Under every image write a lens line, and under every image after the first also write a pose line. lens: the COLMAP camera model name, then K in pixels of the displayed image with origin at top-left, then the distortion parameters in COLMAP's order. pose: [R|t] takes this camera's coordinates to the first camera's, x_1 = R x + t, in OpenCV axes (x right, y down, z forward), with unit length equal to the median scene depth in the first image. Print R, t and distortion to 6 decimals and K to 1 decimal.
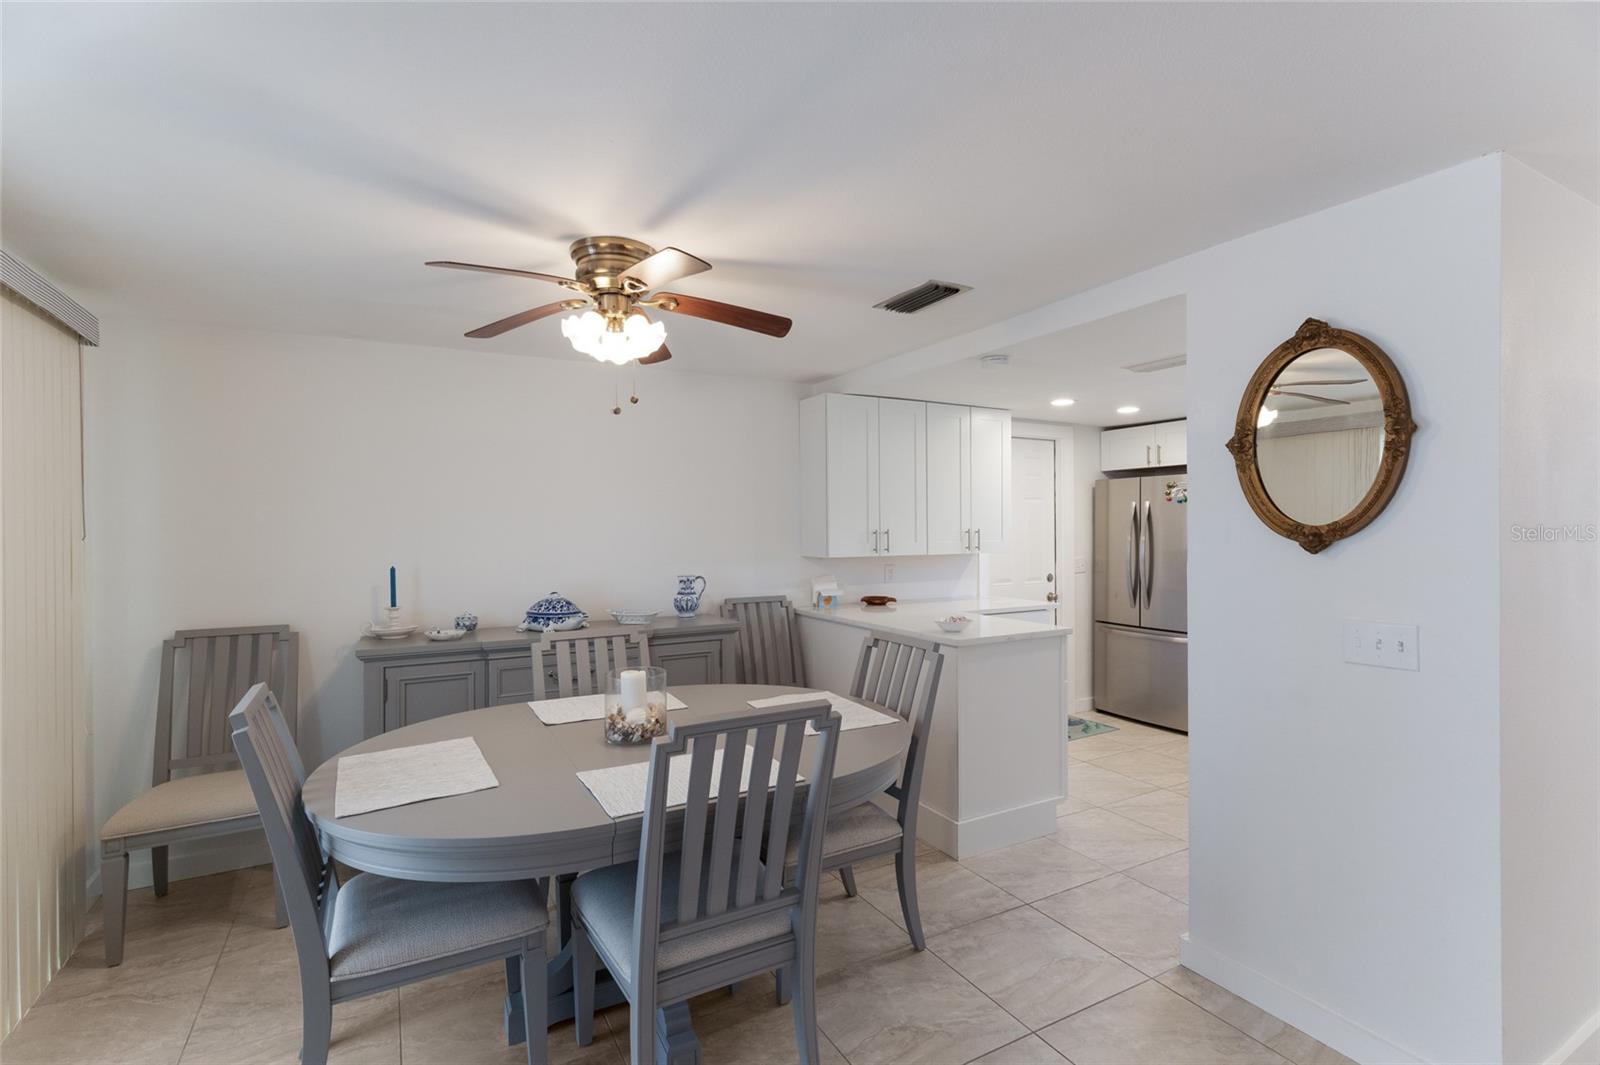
lens RADIAL K [[731.2, 0, 795.4], [0, 731.2, 527.9], [0, 0, 1]] dist [-0.001491, -0.000024]
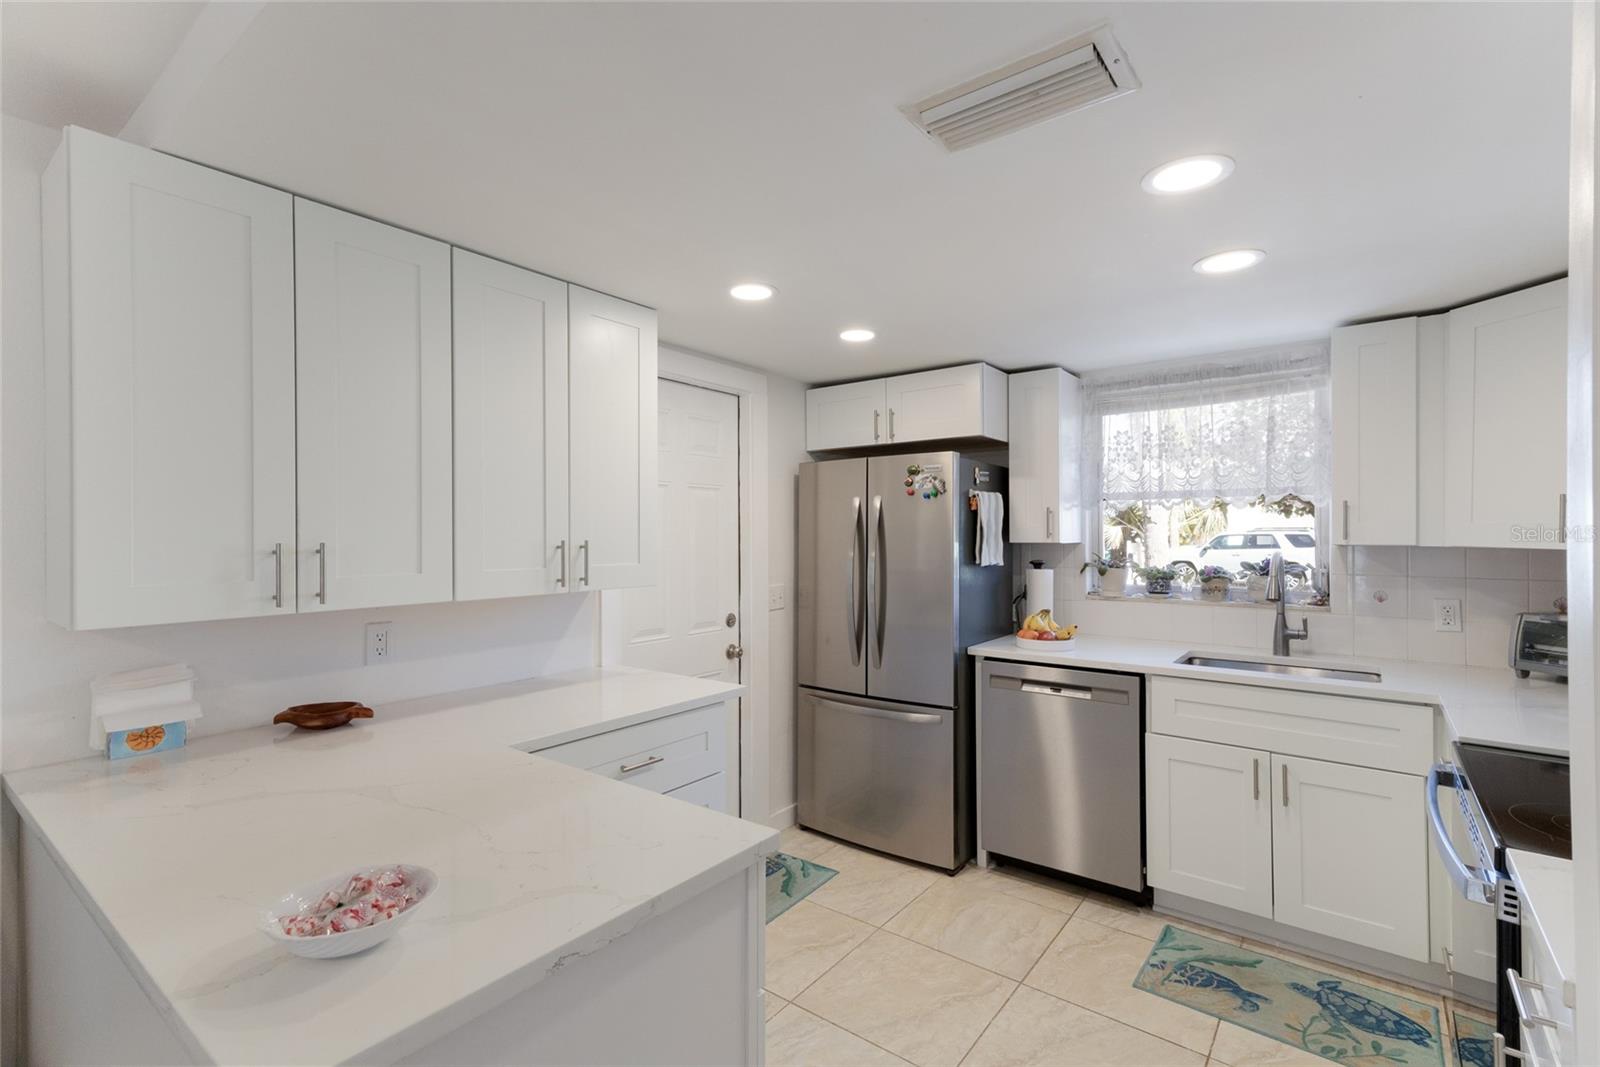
lens RADIAL K [[731.2, 0, 796.1], [0, 731.2, 534.5], [0, 0, 1]] dist [-0.001491, -0.000024]
pose [[0.915946, 0.002458, 0.401294, 0.161799], [-0.001482, 0.999995, -0.002742, -0.001412], [-0.401299, 0.001917, 0.915945, 0.443359]]
